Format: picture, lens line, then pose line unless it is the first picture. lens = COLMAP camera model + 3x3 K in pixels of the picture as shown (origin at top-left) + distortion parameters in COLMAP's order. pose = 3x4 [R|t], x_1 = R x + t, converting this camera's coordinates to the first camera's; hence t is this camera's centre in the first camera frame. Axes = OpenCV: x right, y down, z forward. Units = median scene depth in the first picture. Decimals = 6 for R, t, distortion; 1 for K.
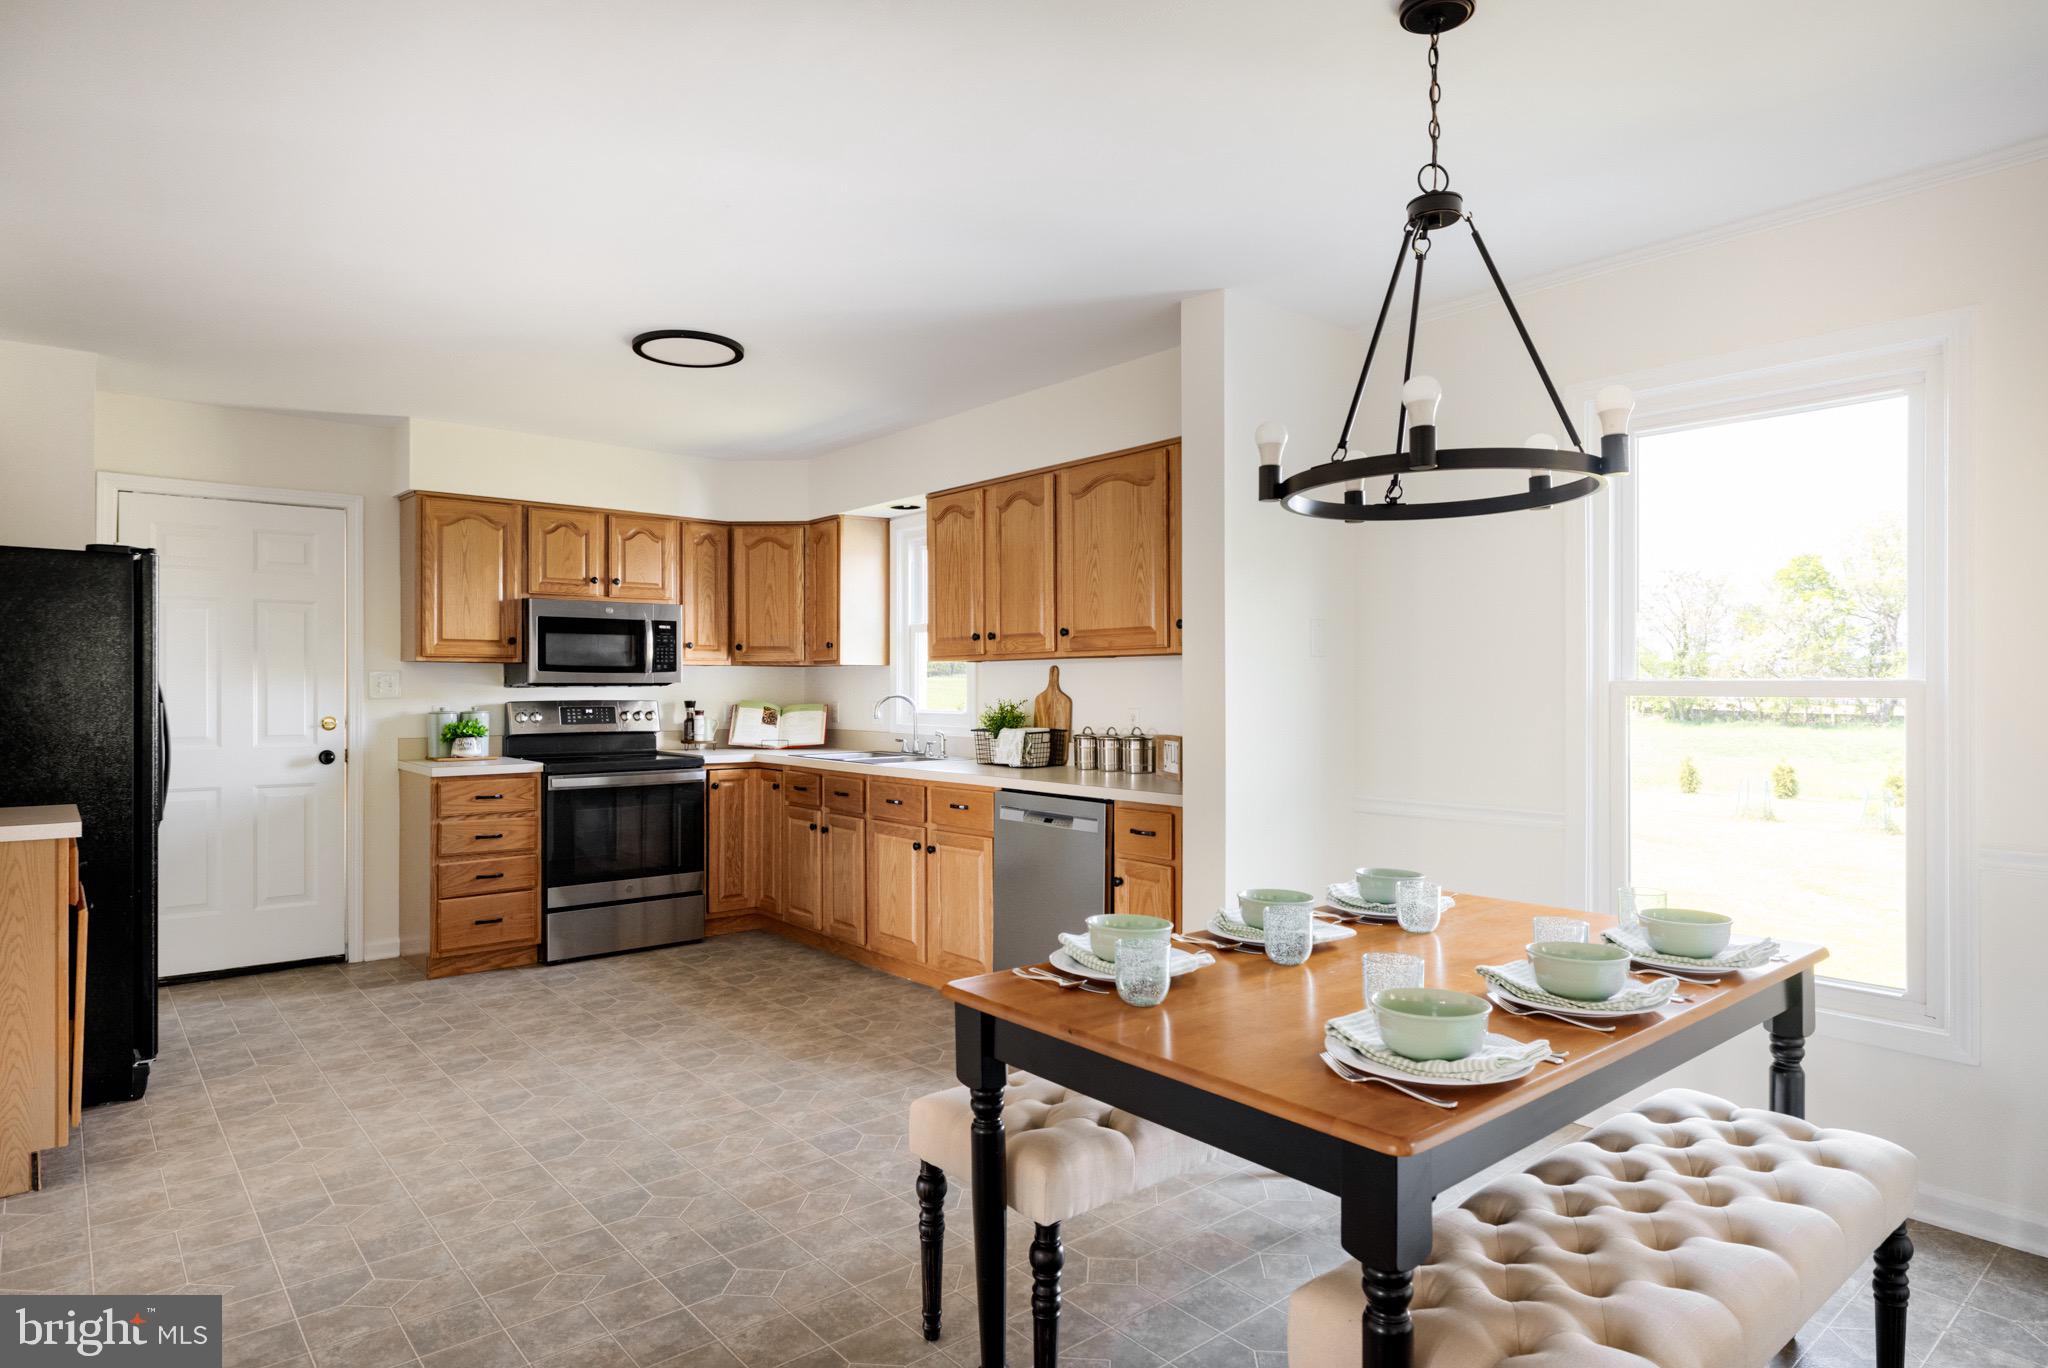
lens RADIAL K [[1165.6, 0, 1031.0], [0, 1165.6, 696.3], [0, 0, 1]] dist [0.006333, 0.002250]
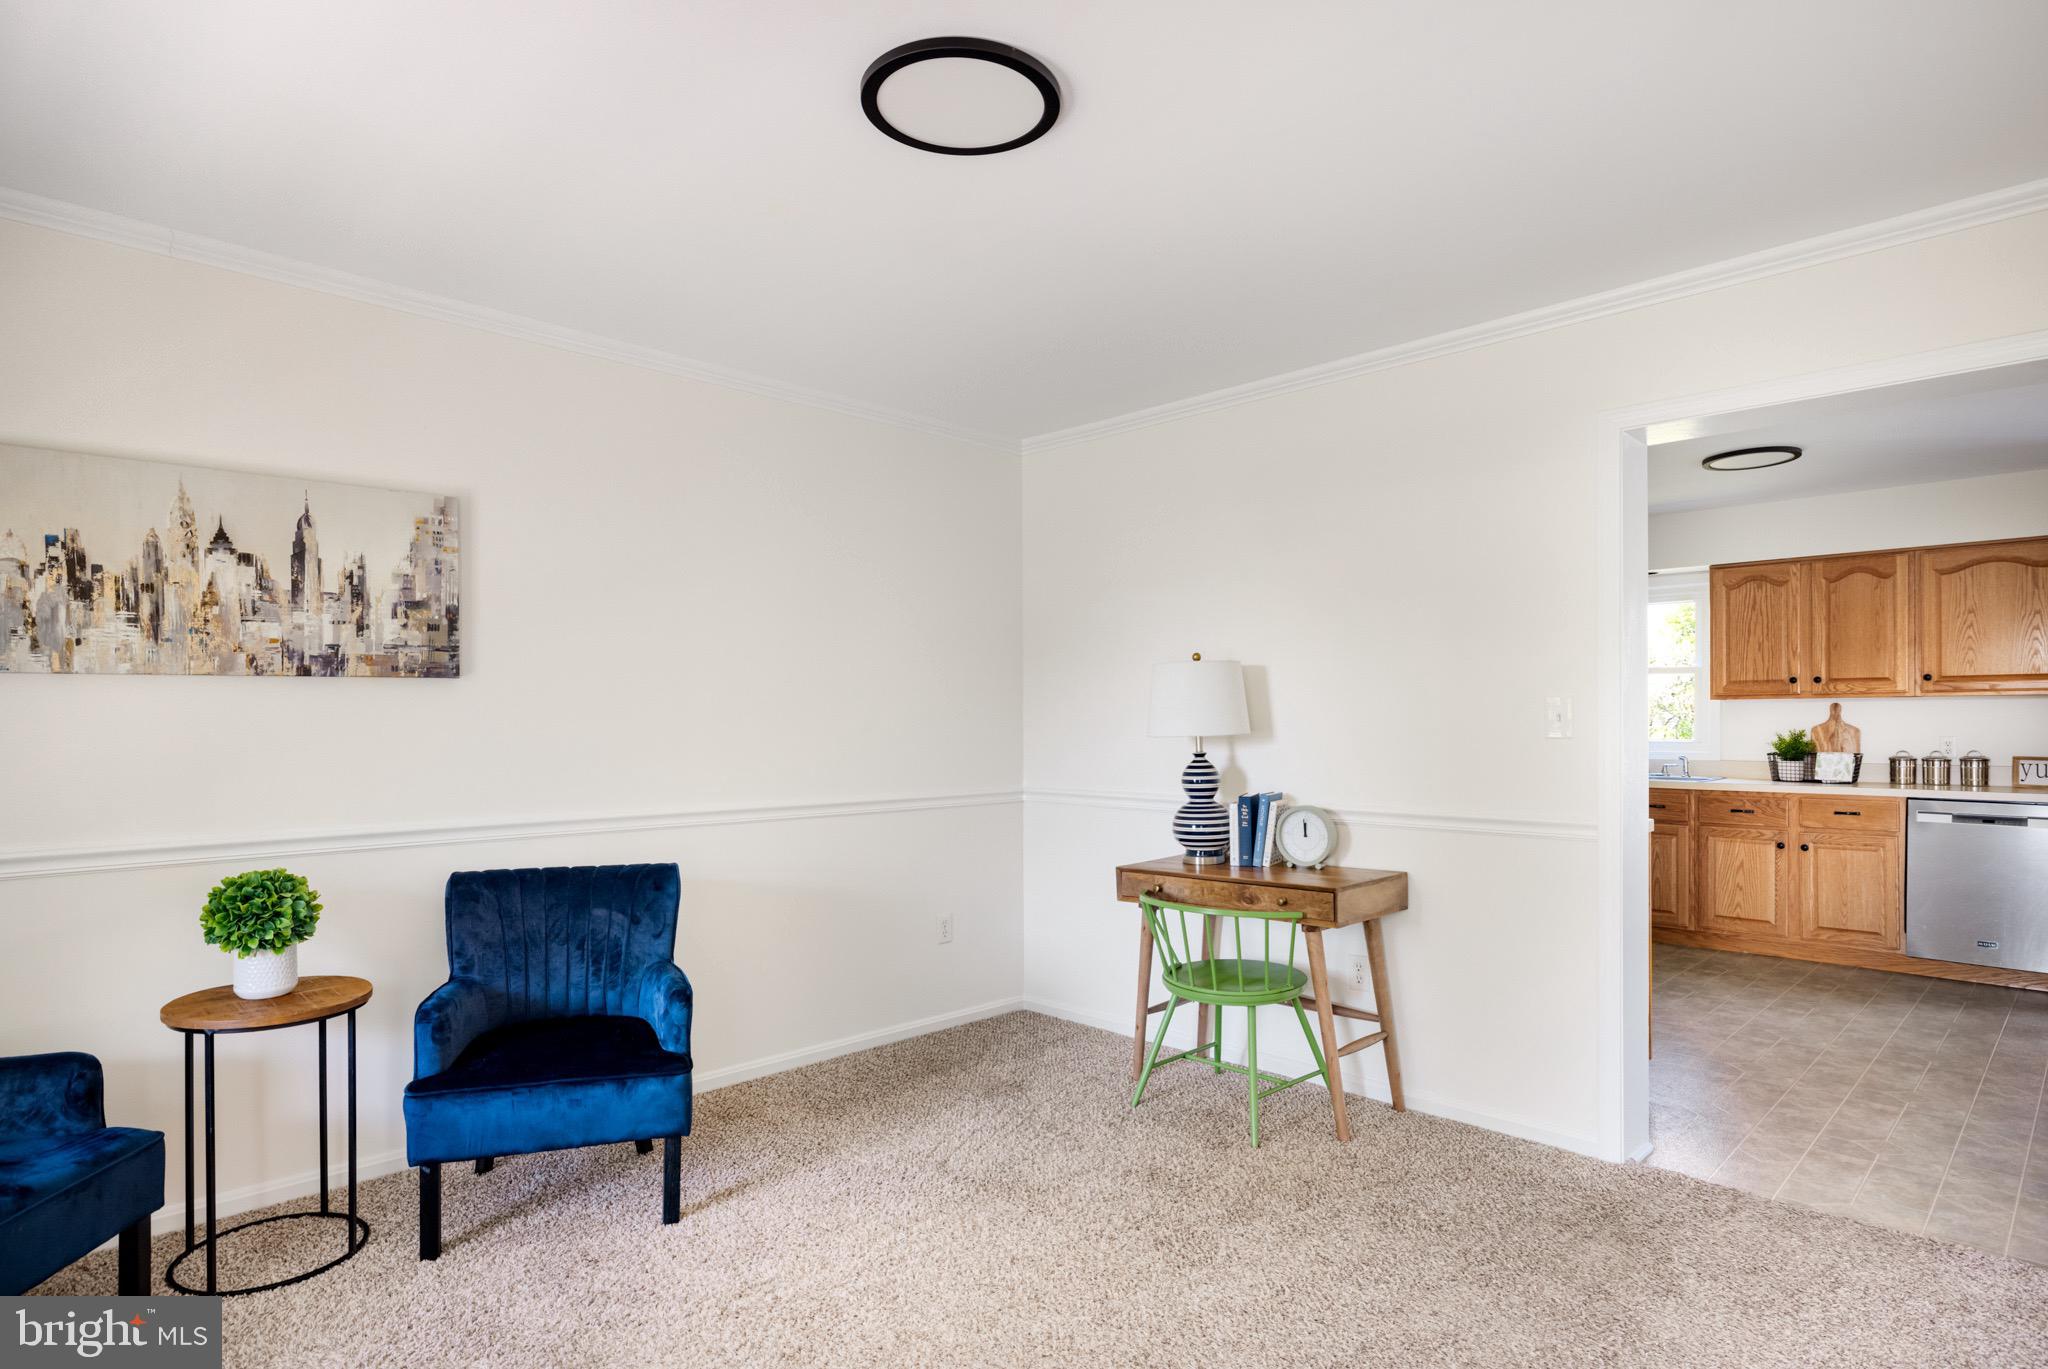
lens RADIAL K [[1068.5, 0, 1026.7], [0, 1068.5, 701.4], [0, 0, 1]] dist [-0.001938, -0.000239]
pose [[0.997494, 0.001190, 0.070741, -0.938288], [0.000244, 0.999795, -0.020255, -0.003967], [-0.070751, 0.020221, 0.997289, -0.097524]]
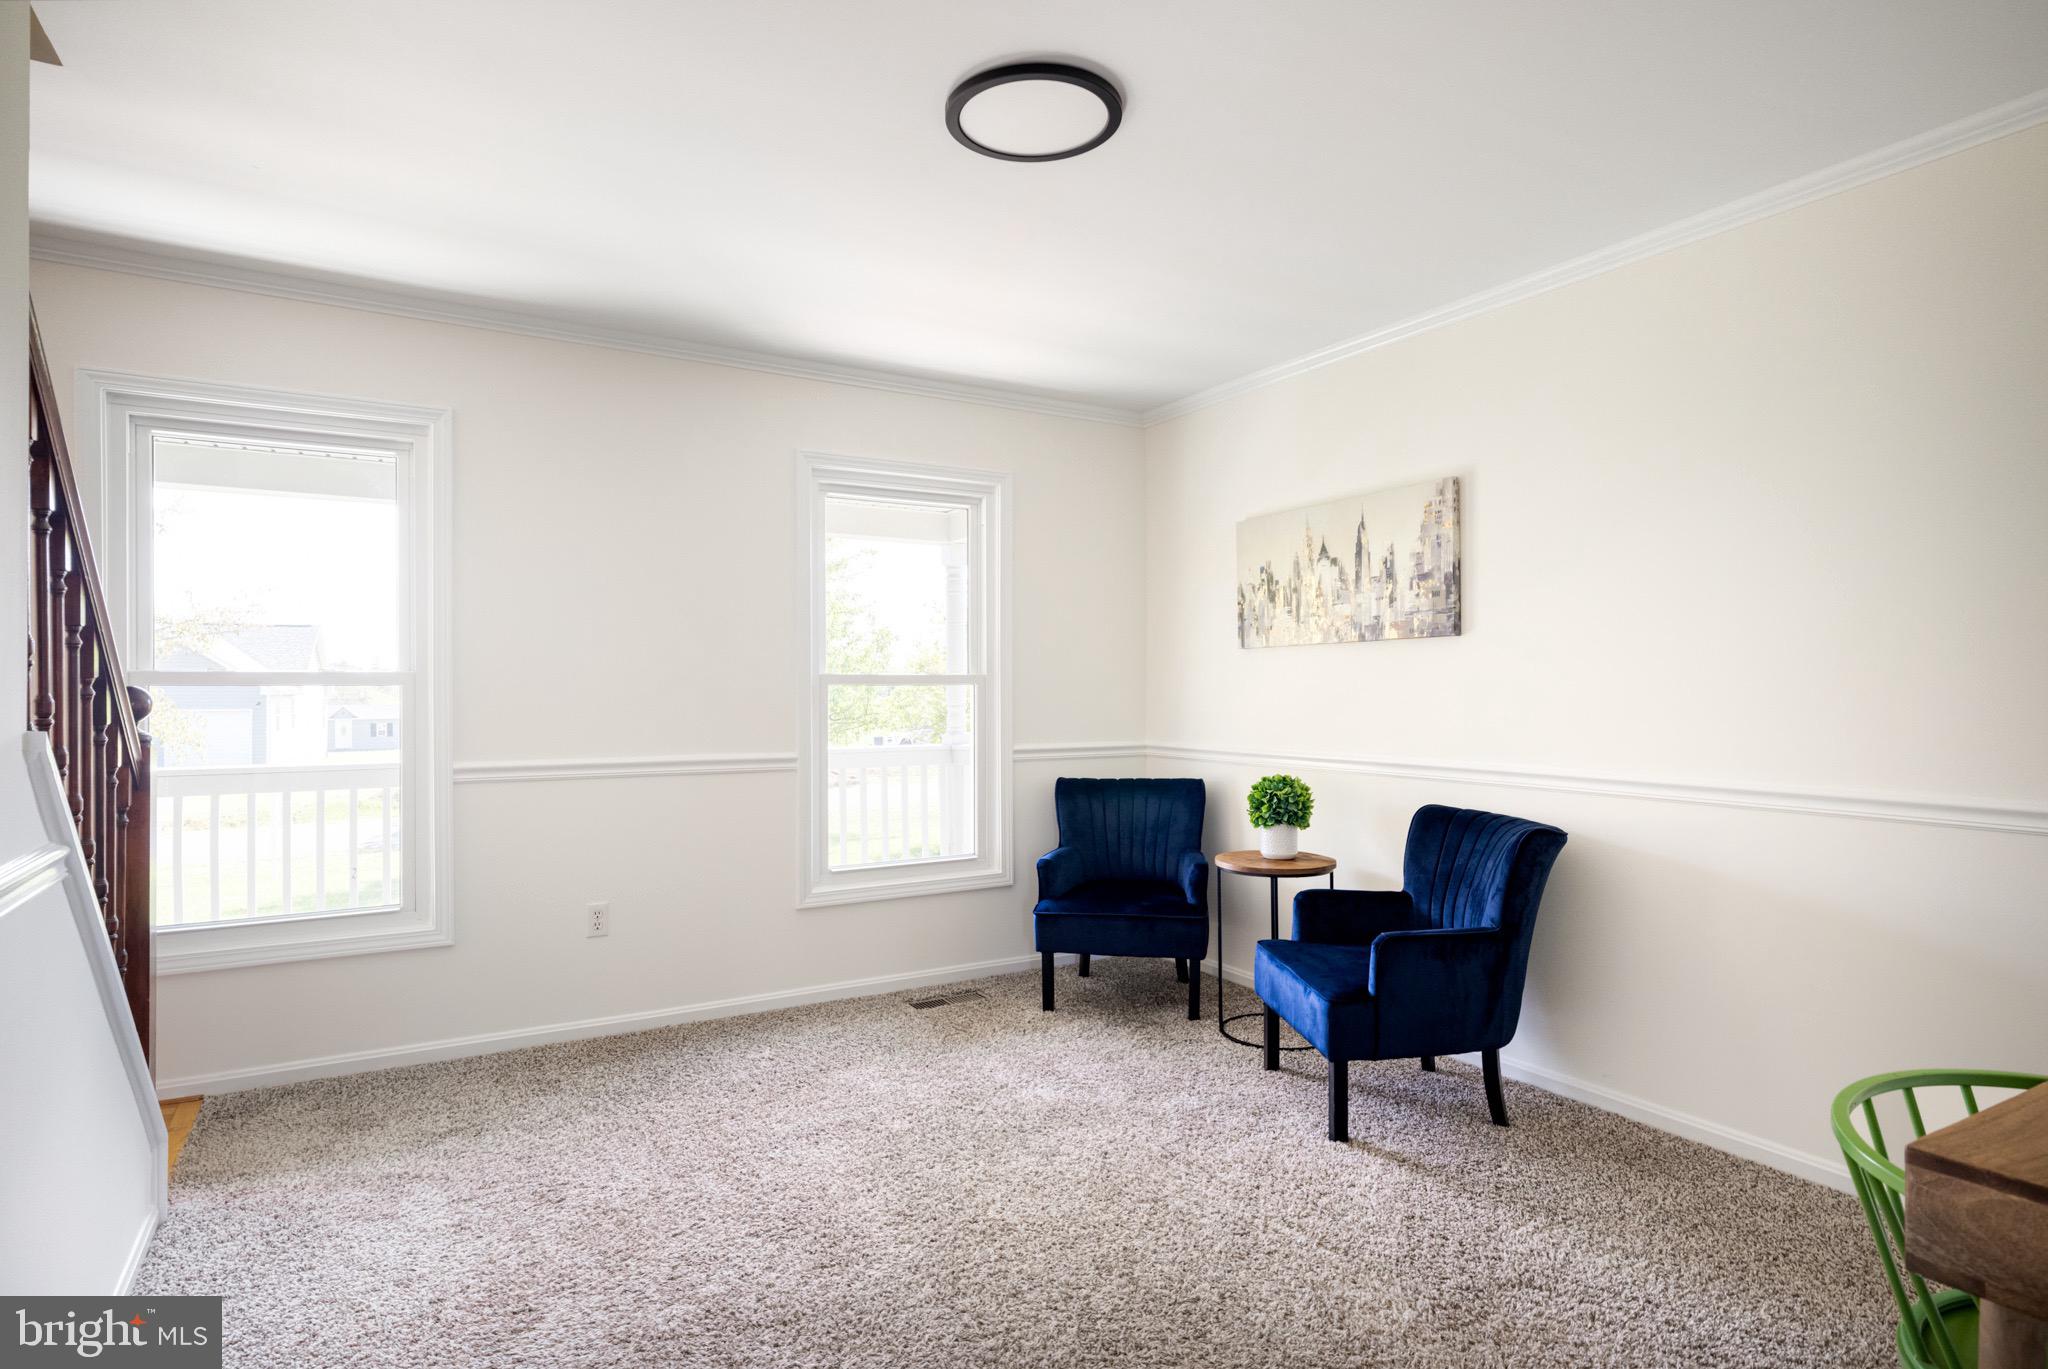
lens RADIAL K [[1068.5, 0, 1020.3], [0, 1068.5, 690.6], [0, 0, 1]] dist [-0.001938, -0.000239]
pose [[-0.163353, 0.003601, -0.986561, -0.510149], [-0.006831, 0.999965, 0.004782, 0.003955], [0.986544, 0.007521, -0.163323, 0.352174]]
